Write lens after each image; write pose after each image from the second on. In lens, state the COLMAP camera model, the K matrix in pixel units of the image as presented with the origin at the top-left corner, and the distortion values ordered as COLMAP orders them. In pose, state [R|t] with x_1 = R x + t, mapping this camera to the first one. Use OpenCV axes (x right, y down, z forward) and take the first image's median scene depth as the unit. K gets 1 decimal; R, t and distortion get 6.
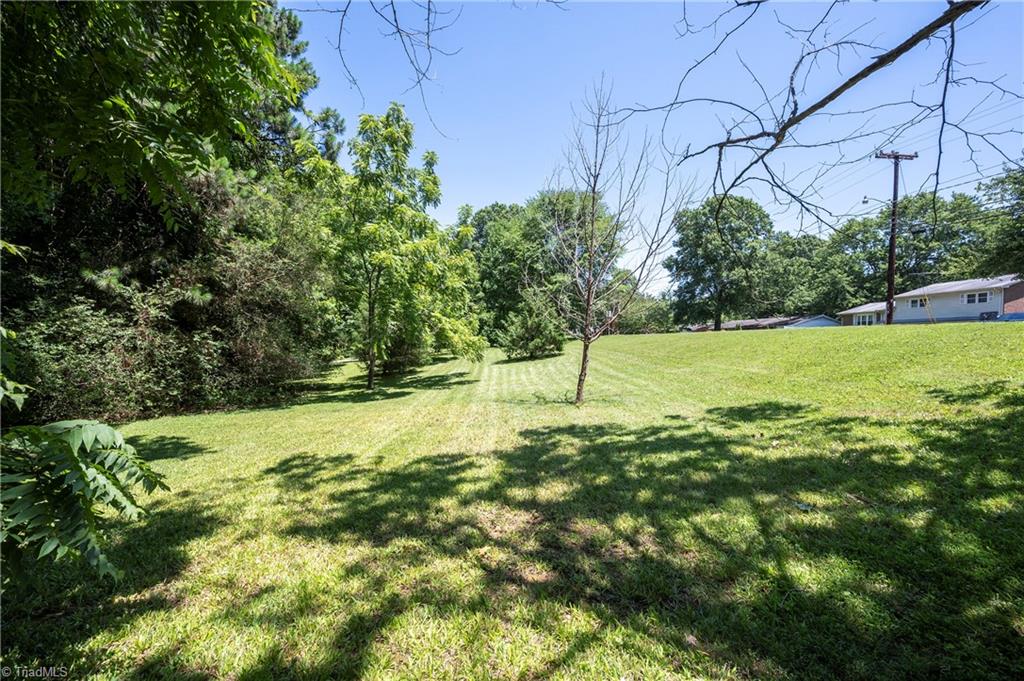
lens RADIAL K [[394.7, 0, 516.1], [0, 394.7, 341.1], [0, 0, 1]] dist [0.000094, 0.000006]
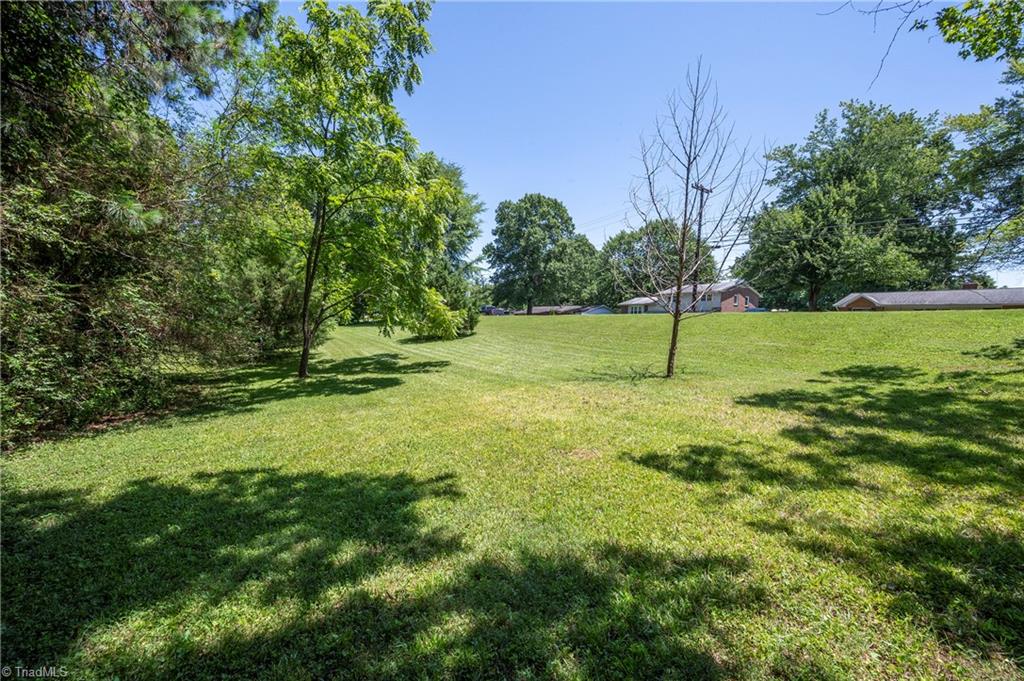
lens RADIAL K [[394.7, 0, 516.1], [0, 394.7, 341.1], [0, 0, 1]] dist [0.000094, 0.000006]
pose [[0.860179, -0.005006, 0.509967, -0.142554], [-0.016887, 0.999124, 0.038291, 0.006803], [-0.509712, -0.041548, 0.859341, 0.071723]]
